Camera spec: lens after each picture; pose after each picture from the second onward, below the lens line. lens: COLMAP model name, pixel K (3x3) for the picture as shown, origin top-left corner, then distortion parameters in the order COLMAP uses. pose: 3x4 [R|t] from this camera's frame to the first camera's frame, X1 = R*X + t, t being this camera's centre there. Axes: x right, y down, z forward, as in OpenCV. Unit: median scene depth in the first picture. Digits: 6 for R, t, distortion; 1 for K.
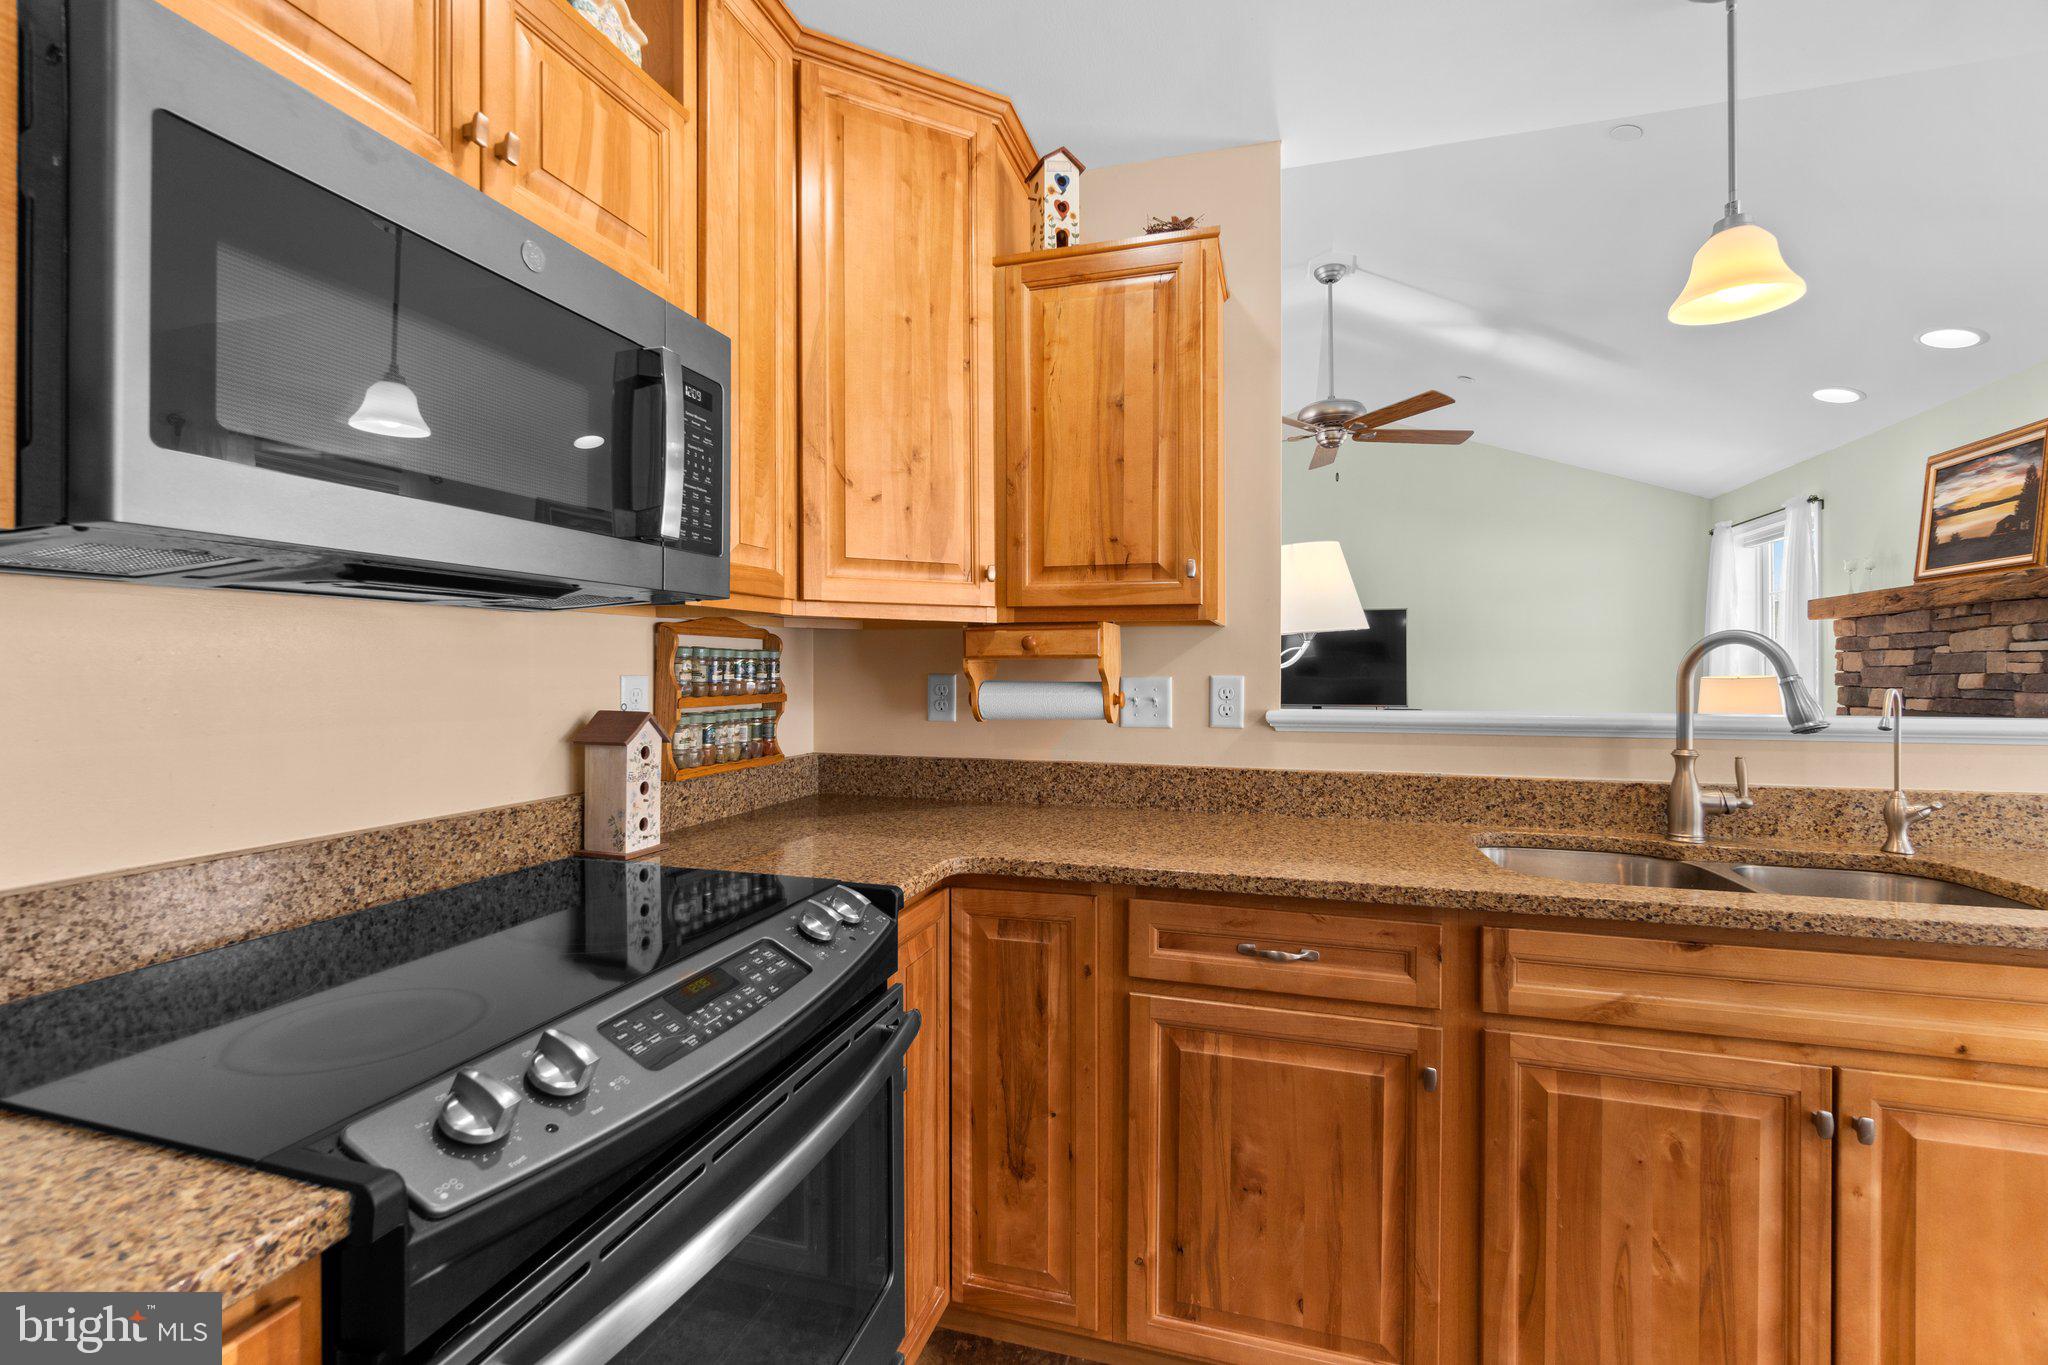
lens RADIAL K [[891.2, 0, 1018.2], [0, 891.2, 672.4], [0, 0, 1]] dist [-0.003514, 0.000131]
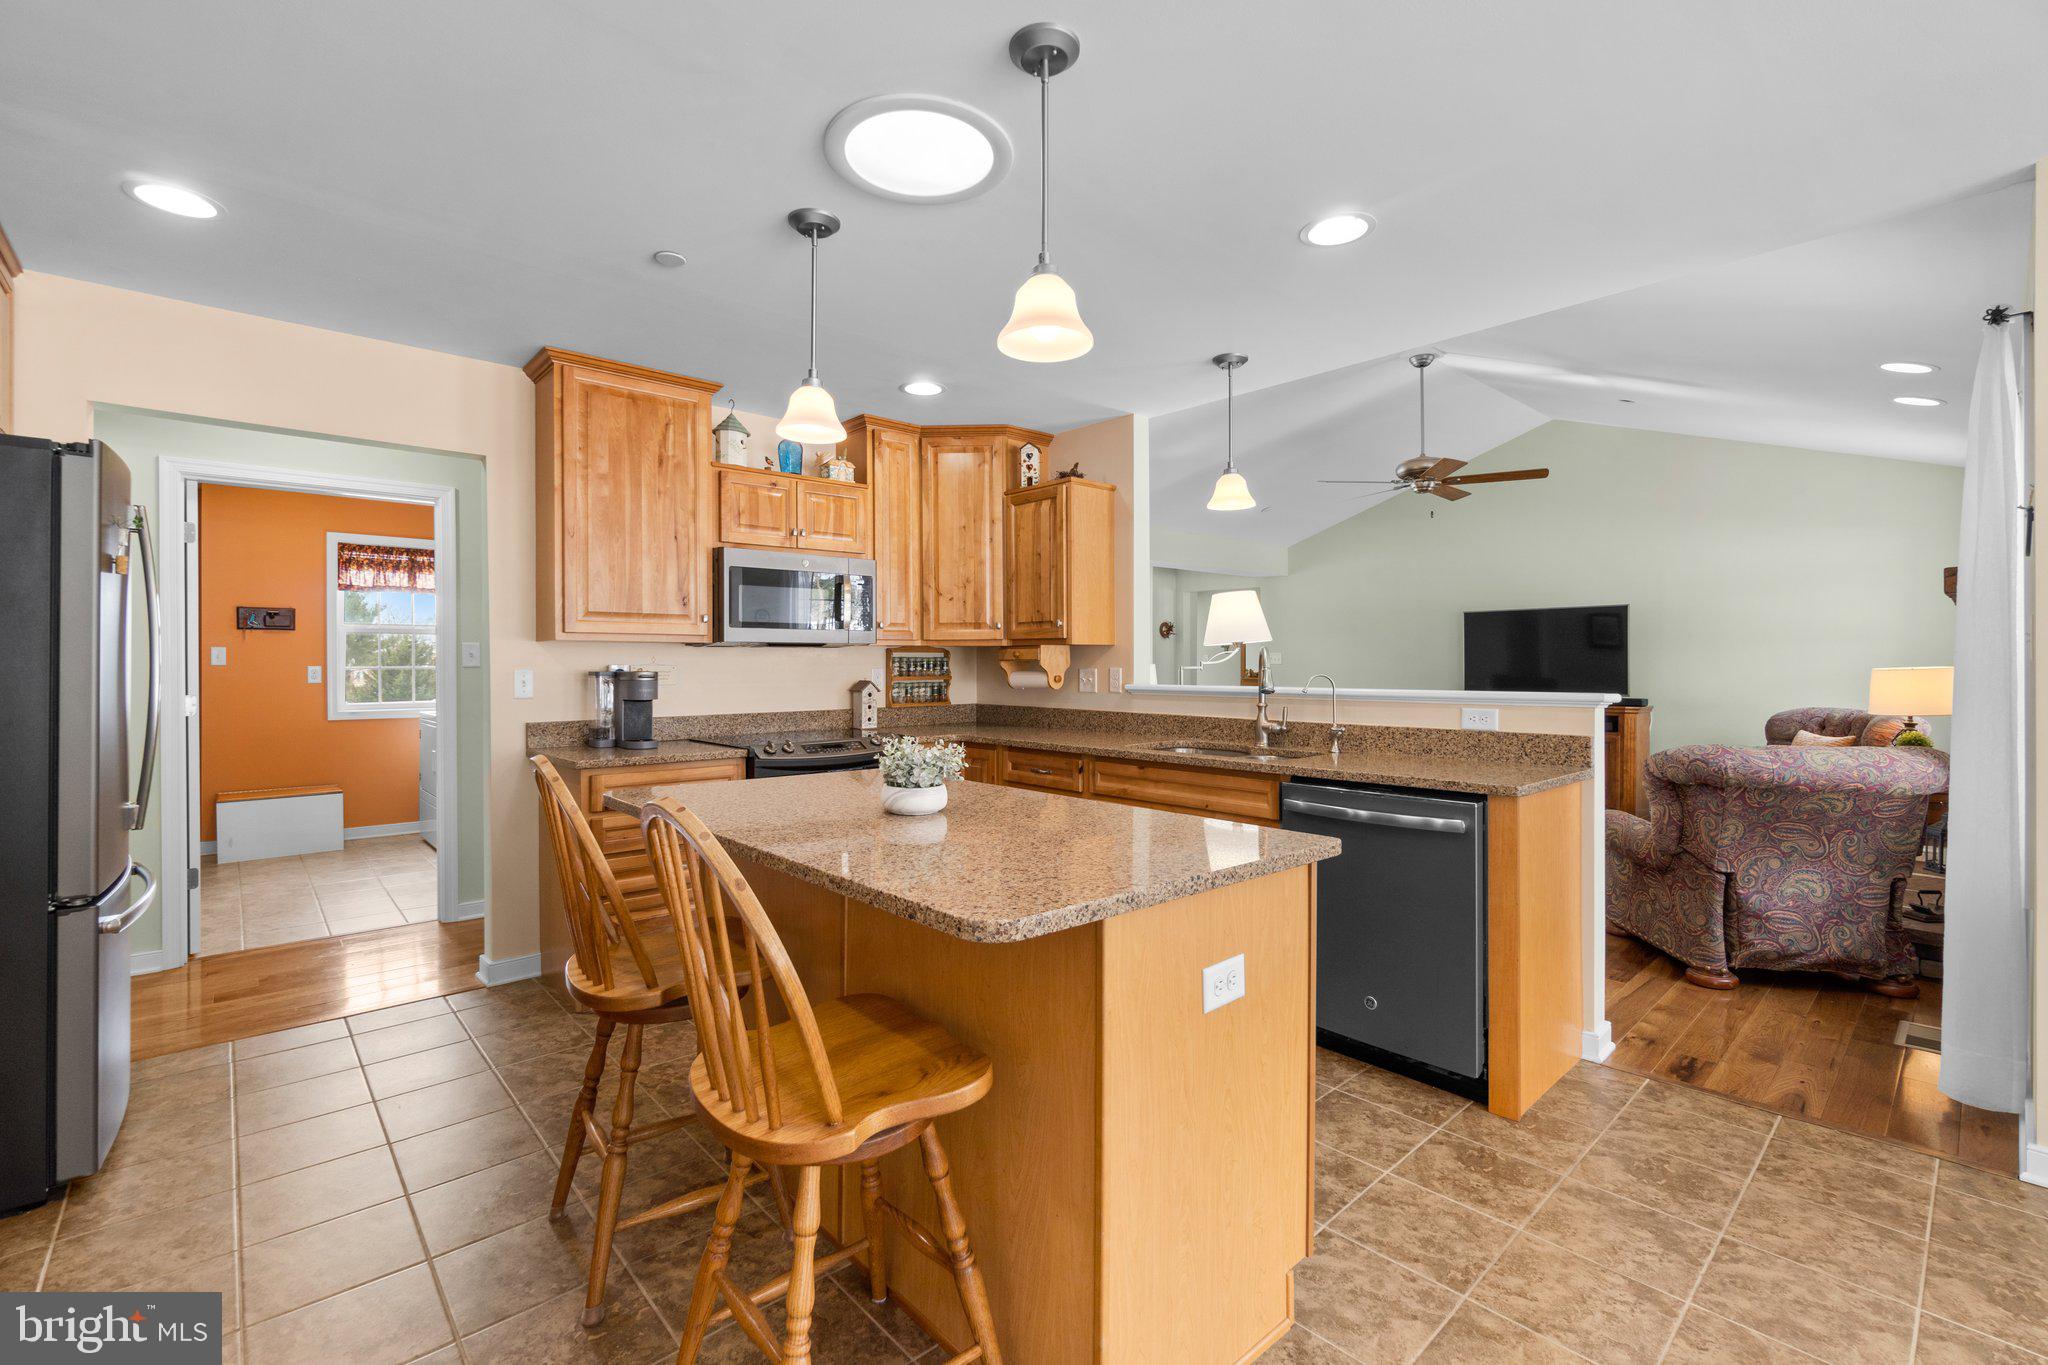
lens RADIAL K [[887.6, 0, 1018.9], [0, 887.6, 665.6], [0, 0, 1]] dist [-0.000161, -0.000294]
pose [[0.854288, -0.001822, -0.519796, 1.301126], [0.003058, 0.999994, 0.001521, -0.006534], [0.519790, -0.002889, 0.854289, -1.056661]]
